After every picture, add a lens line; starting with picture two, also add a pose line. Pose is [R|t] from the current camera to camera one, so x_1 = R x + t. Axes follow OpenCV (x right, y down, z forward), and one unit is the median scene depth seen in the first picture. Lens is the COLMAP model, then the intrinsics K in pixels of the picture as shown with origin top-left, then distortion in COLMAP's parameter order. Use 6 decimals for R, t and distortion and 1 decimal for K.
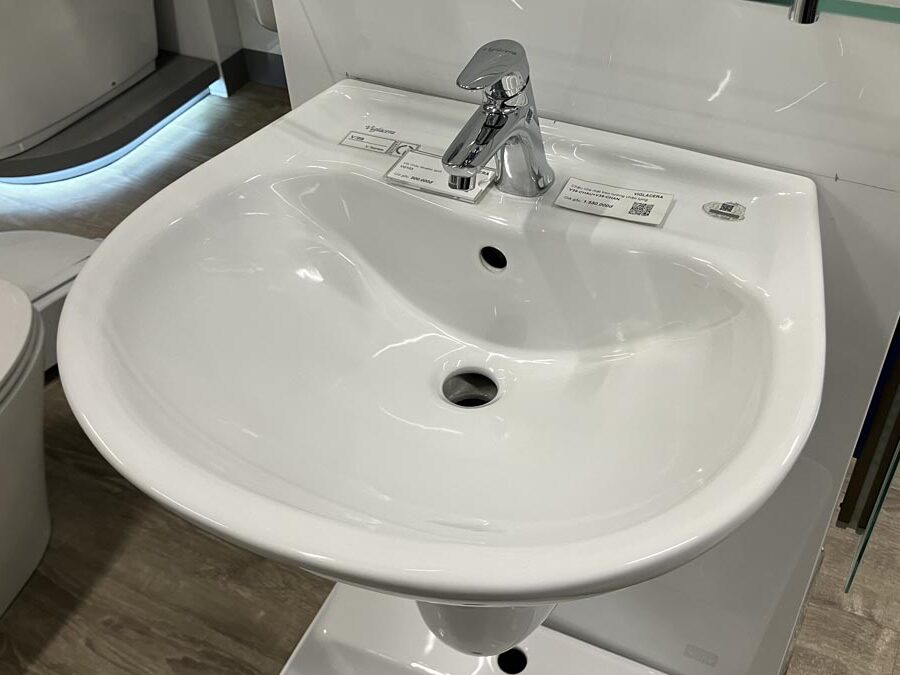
lens RADIAL K [[998.7, 0, 428.5], [0, 998.7, 334.9], [0, 0, 1]] dist [0.011974, -0.012462]
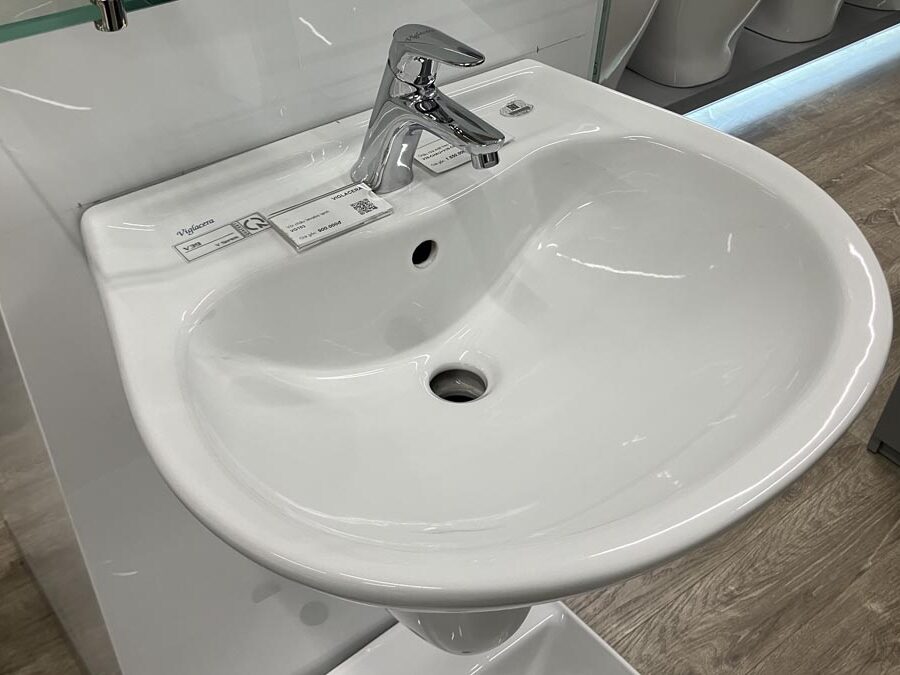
lens RADIAL K [[998.7, 0, 428.5], [0, 998.7, 334.9], [0, 0, 1]] dist [0.011974, -0.012462]
pose [[0.397482, -0.543484, 0.739346, -0.663068], [0.578197, 0.773995, 0.258108, -0.251779], [-0.712528, 0.324895, 0.621890, 0.403545]]
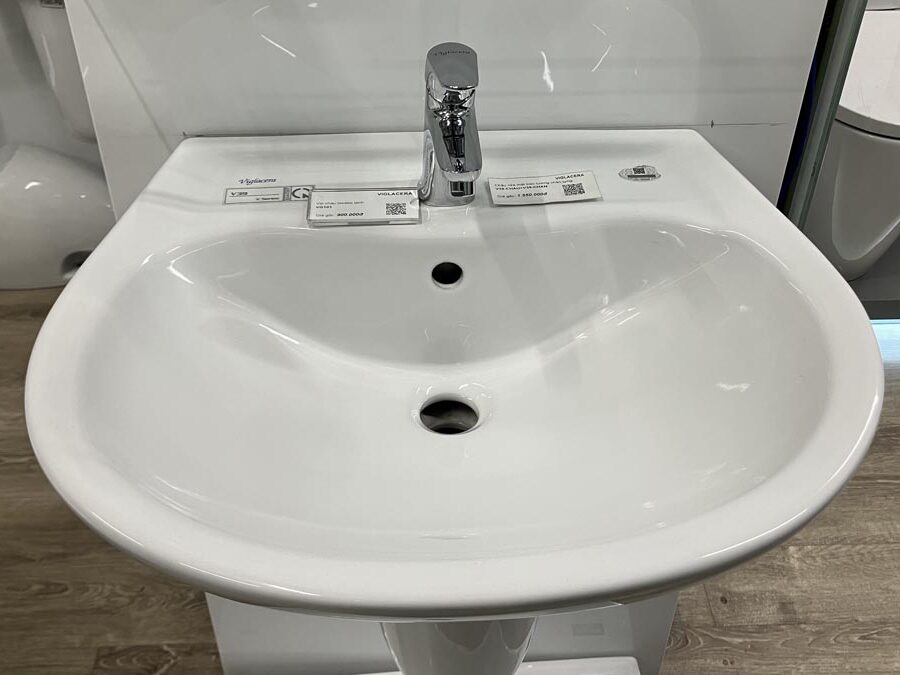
lens RADIAL K [[998.7, 0, 428.5], [0, 998.7, 334.9], [0, 0, 1]] dist [0.011974, -0.012462]
pose [[0.858304, -0.268466, 0.437310, -0.369452], [0.302508, 0.953108, -0.008614, -0.017909], [-0.414491, 0.139683, 0.899270, 0.146745]]
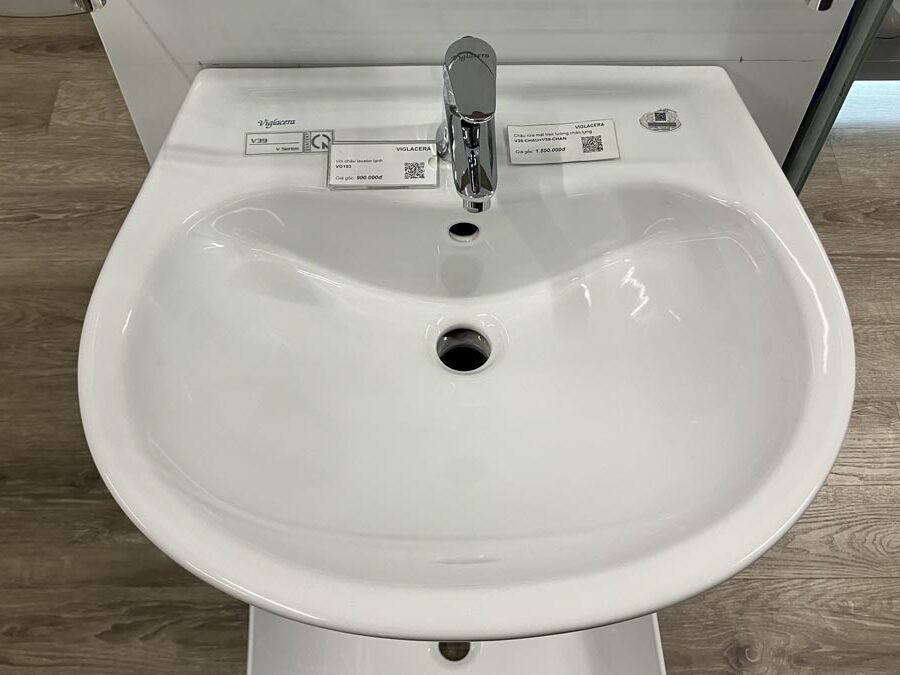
lens RADIAL K [[1005.6, 0, 450.0], [0, 1005.6, 337.5], [0, 0, 1]] dist [-0.004146, 0.019951]
pose [[0.868009, -0.389740, 0.307672, -0.283662], [0.286422, 0.899141, 0.330919, -0.302807], [-0.405613, -0.199116, 0.892093, 0.088918]]
